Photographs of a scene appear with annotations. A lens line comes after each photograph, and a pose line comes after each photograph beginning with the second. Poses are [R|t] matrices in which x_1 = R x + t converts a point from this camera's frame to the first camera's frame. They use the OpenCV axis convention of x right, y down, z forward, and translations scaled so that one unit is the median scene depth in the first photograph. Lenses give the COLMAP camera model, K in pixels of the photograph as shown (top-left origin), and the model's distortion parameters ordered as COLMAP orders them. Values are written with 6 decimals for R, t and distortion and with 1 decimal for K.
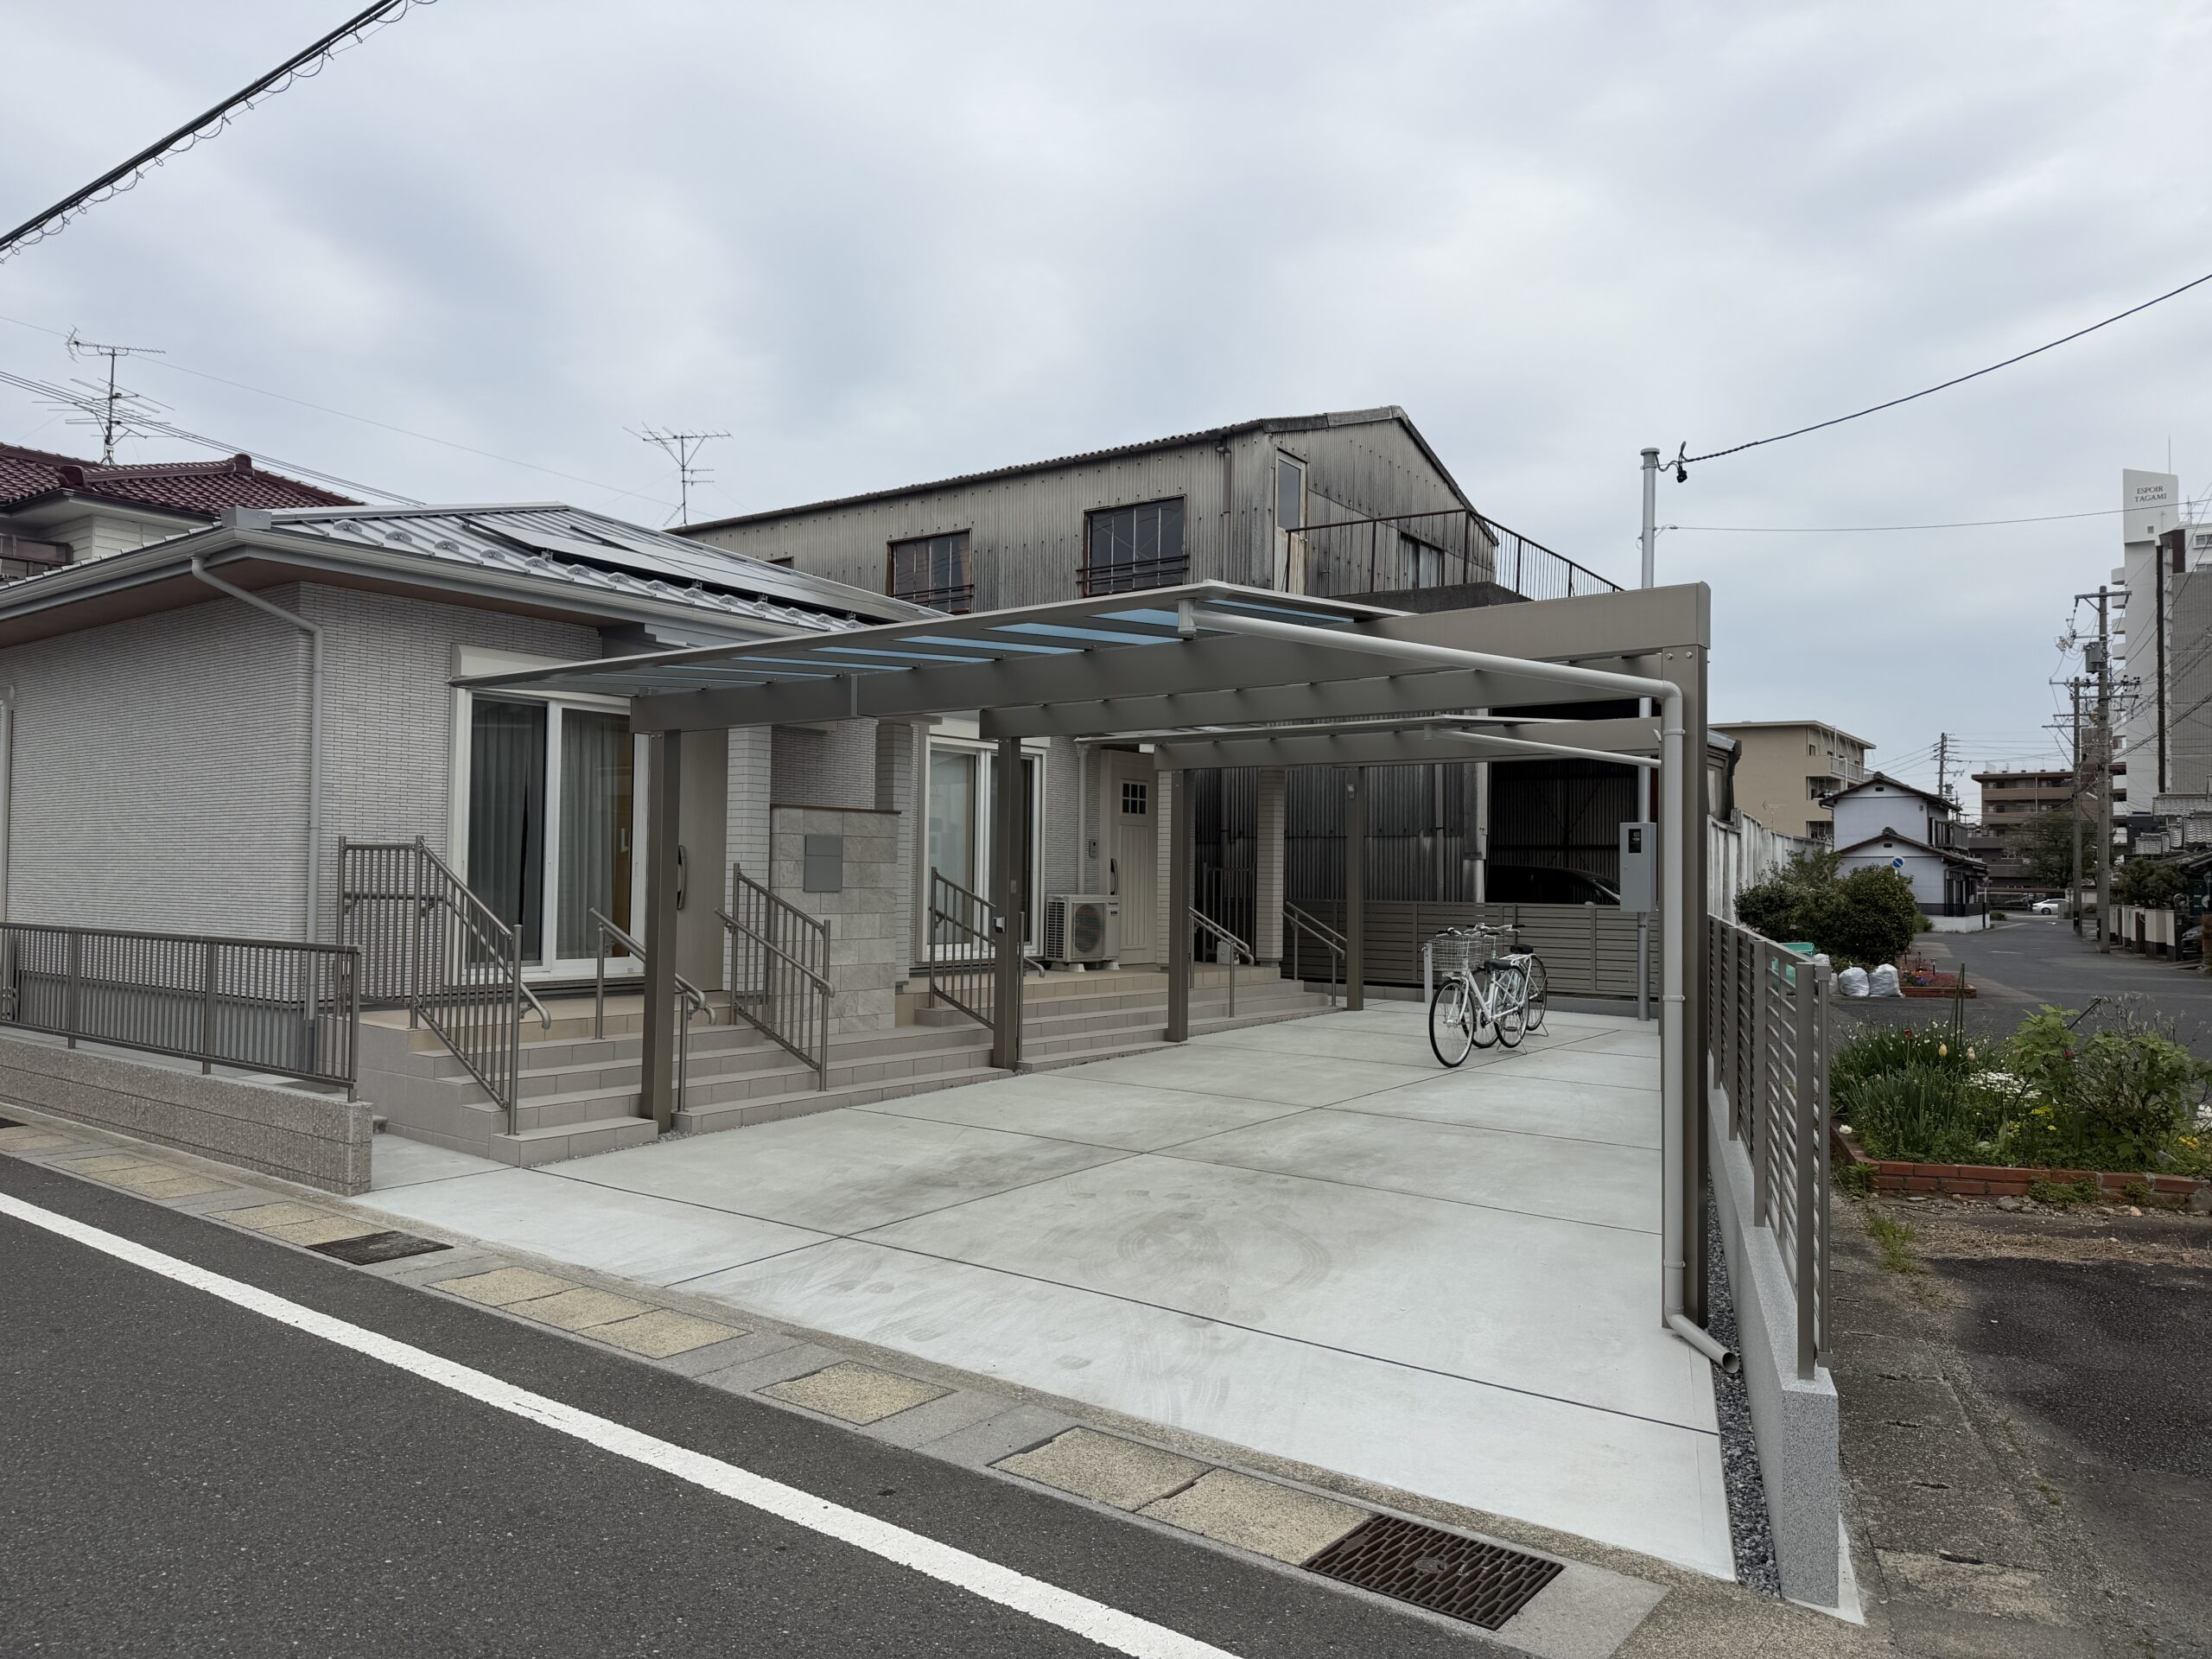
lens RADIAL K [[1522.1, 0, 1092.1], [0, 1522.1, 805.2], [0, 0, 1]] dist [0.068896, -0.081711]
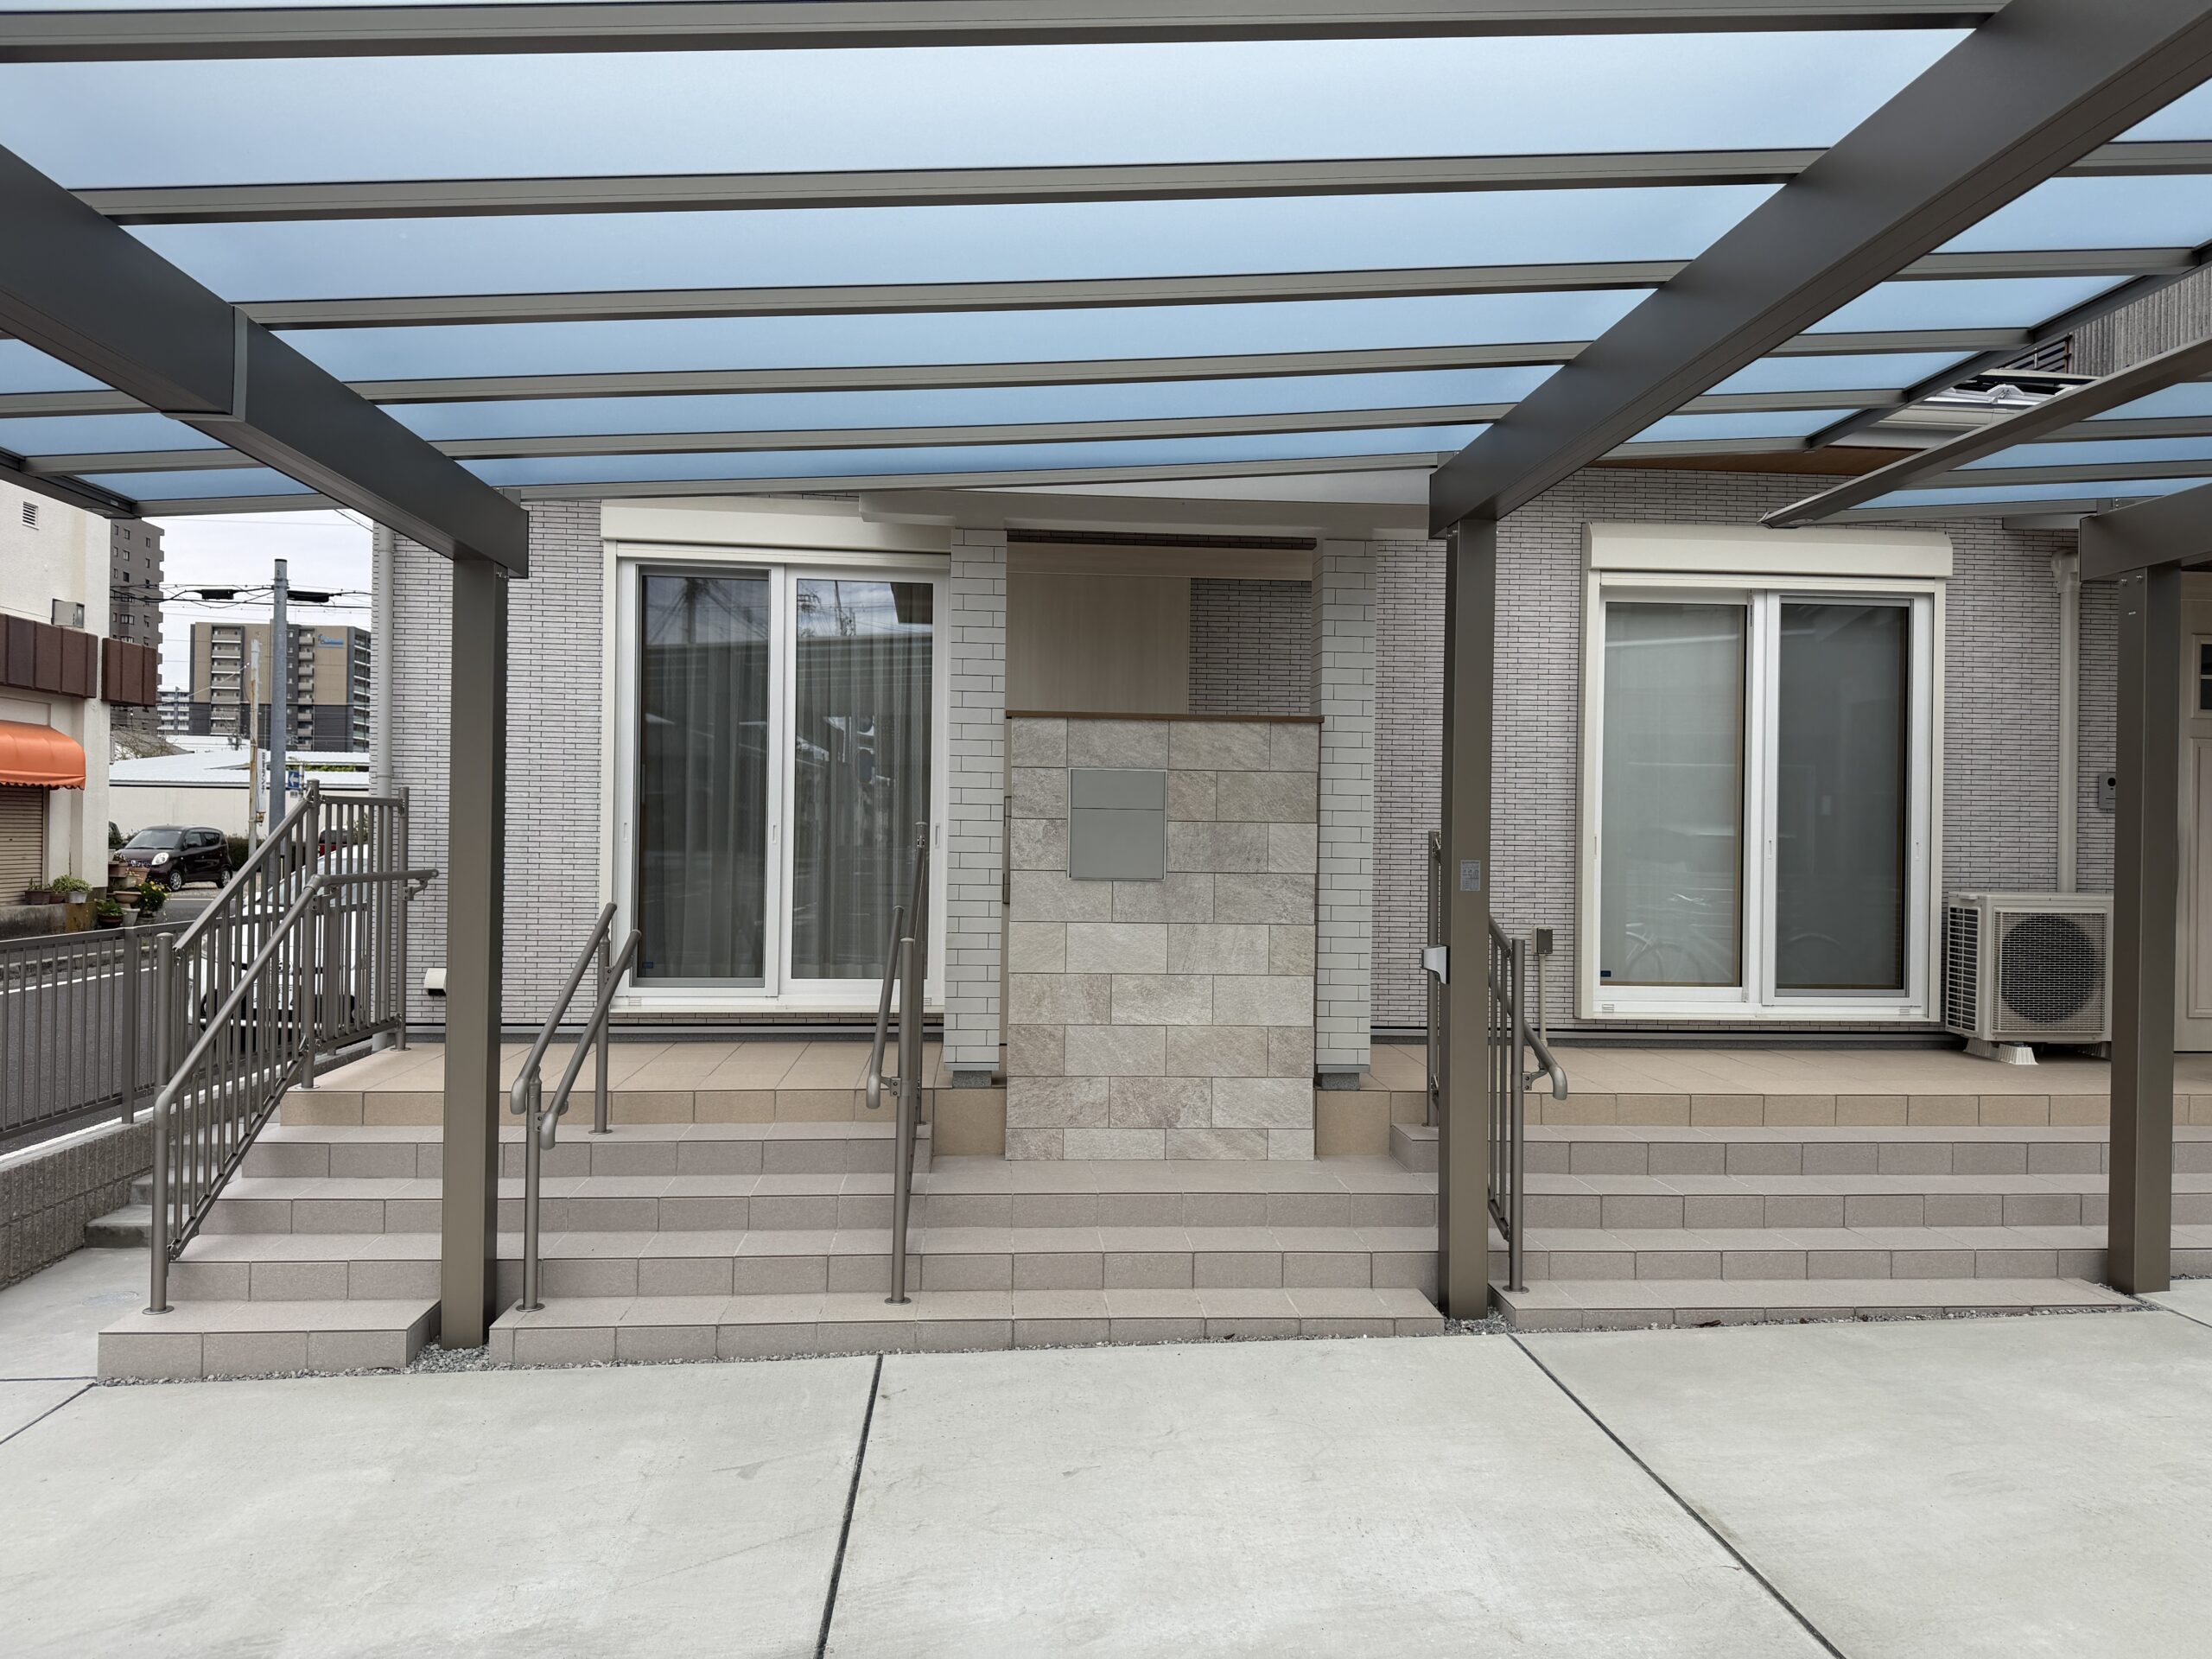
lens RADIAL K [[1533.6, 0, 1113.9], [0, 1533.6, 816.6], [0, 0, 1]] dist [0.036051, -0.052034]
pose [[0.669615, -0.011866, -0.742613, 0.170588], [0.031413, 0.999430, 0.012356, 0.024615], [0.742044, -0.031602, 0.669606, 0.553851]]
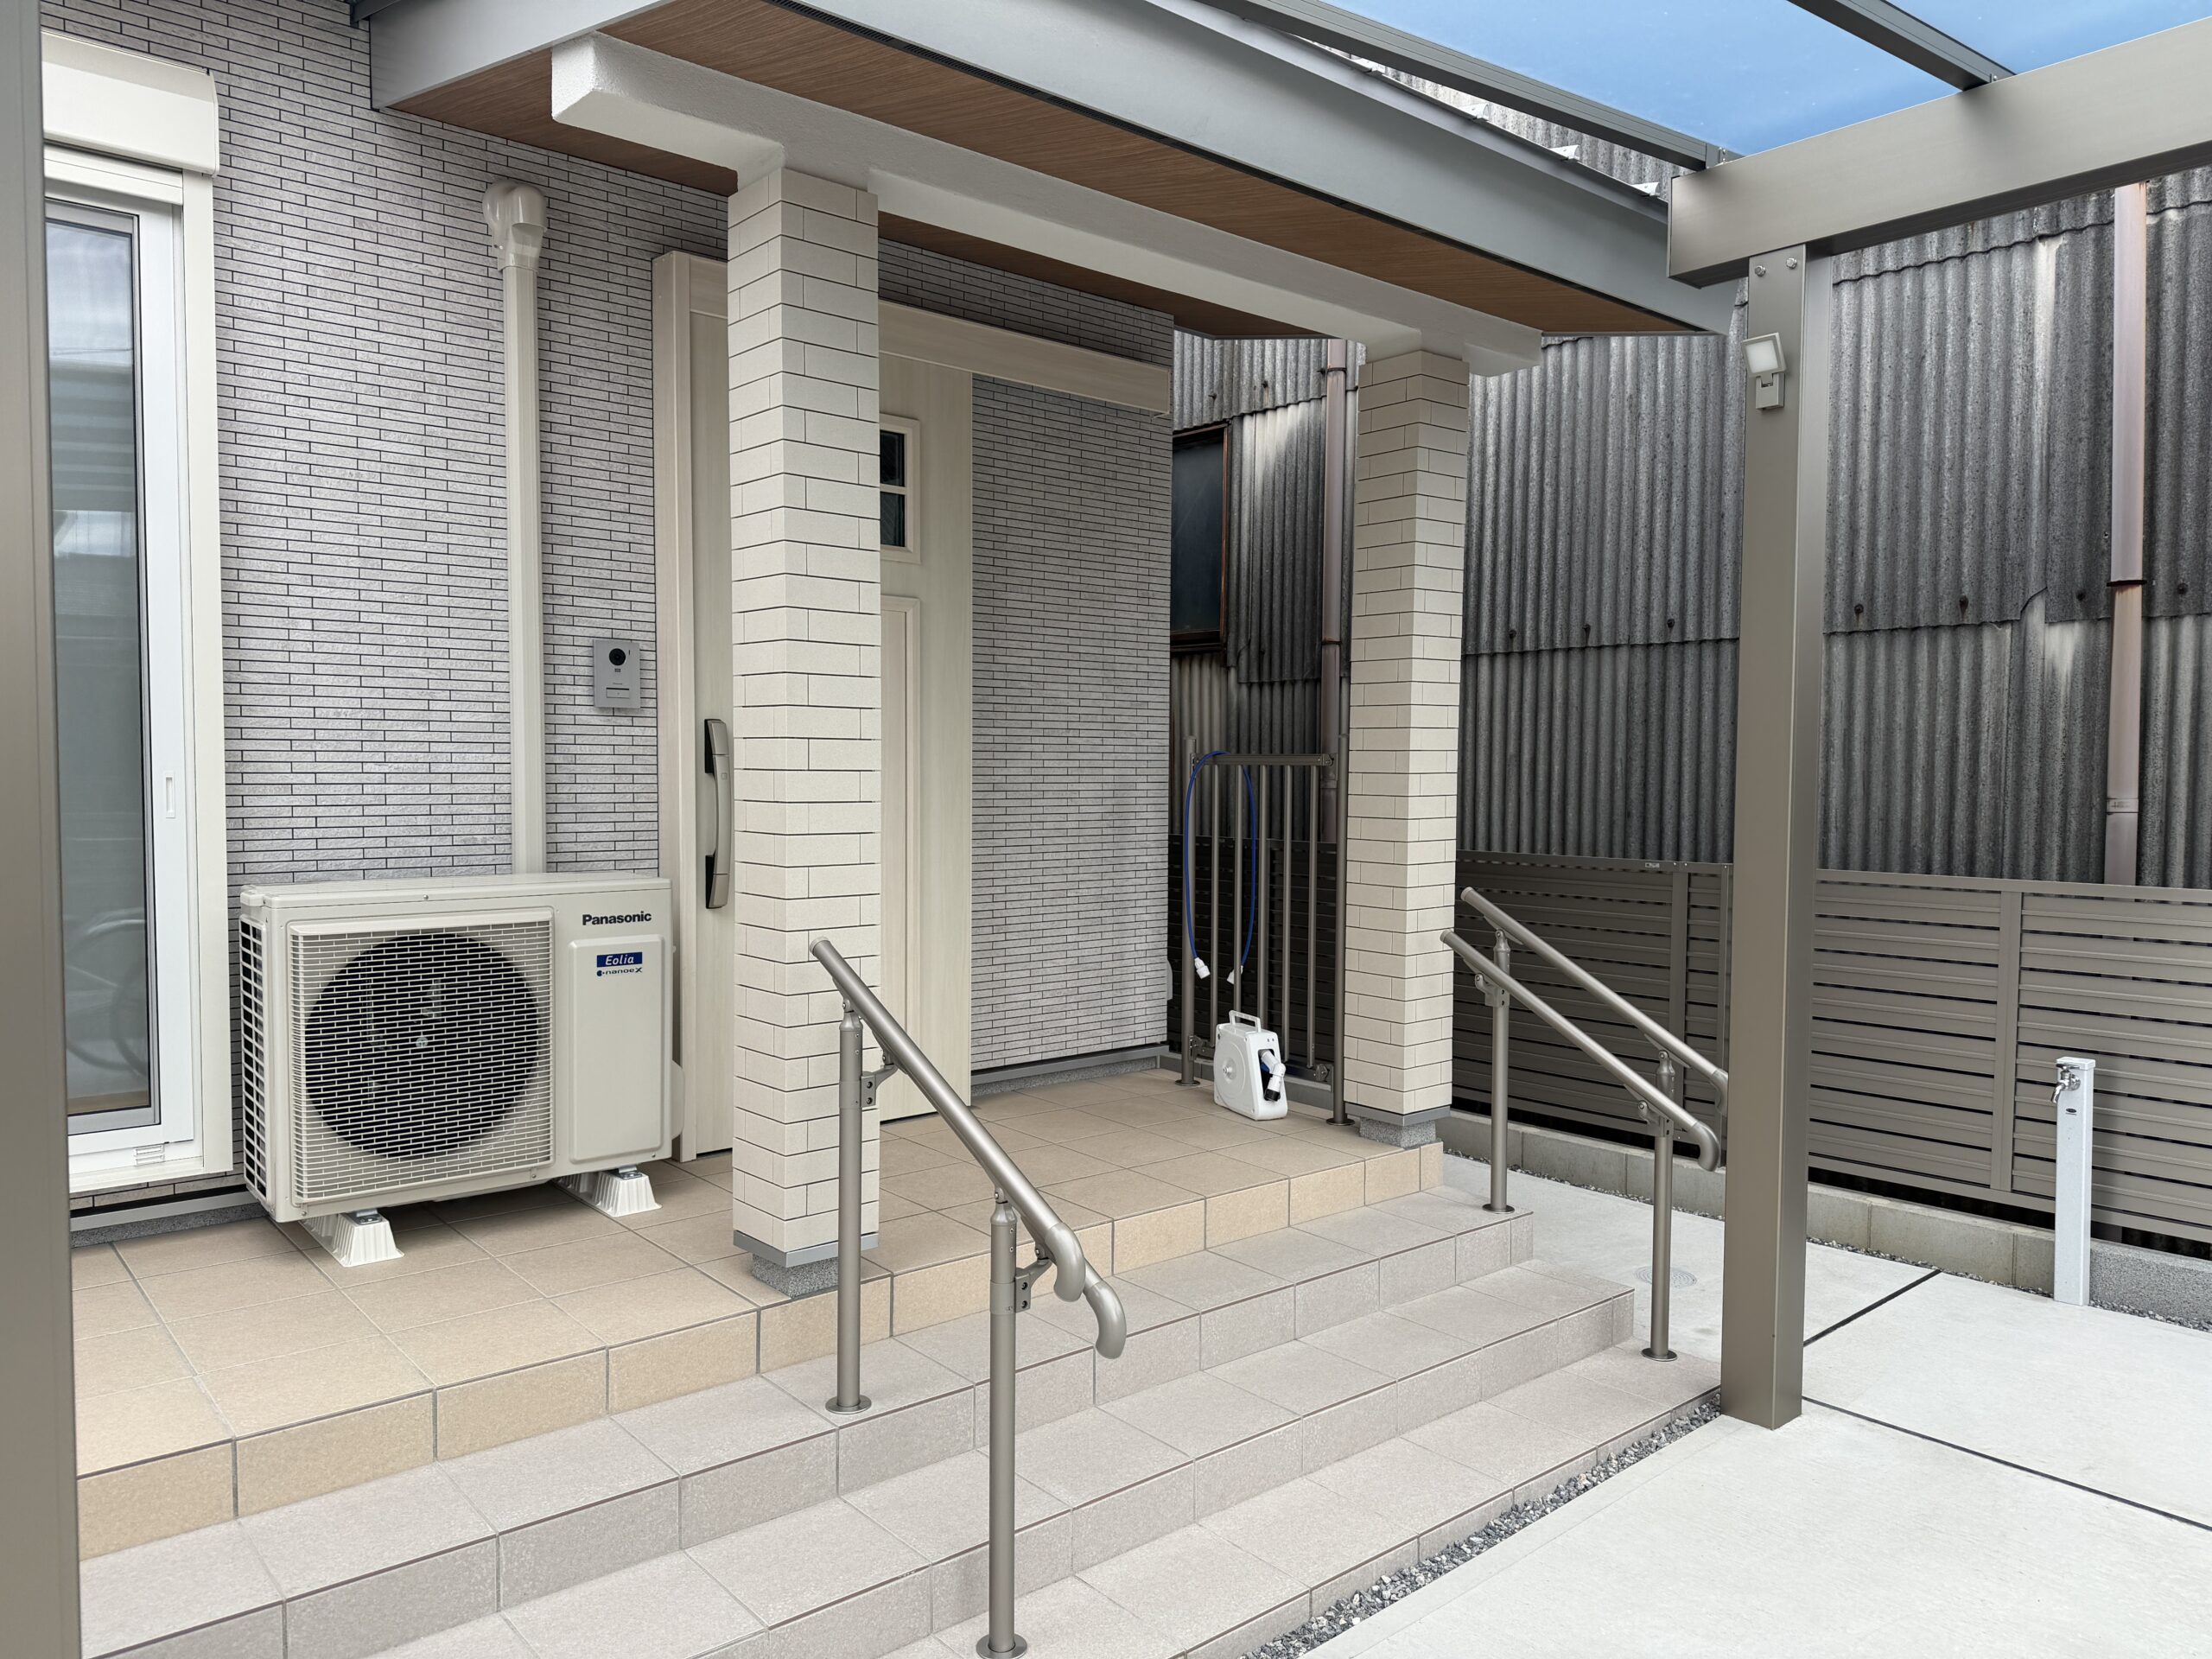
lens RADIAL K [[1564.6, 0, 1140.9], [0, 1564.6, 861.1], [0, 0, 1]] dist [-0.026946, 0.000180]
pose [[0.983030, 0.004035, -0.183403, 0.150216], [0.015232, 0.994511, 0.103522, 0.039510], [0.182814, -0.104558, 0.977572, 0.915918]]
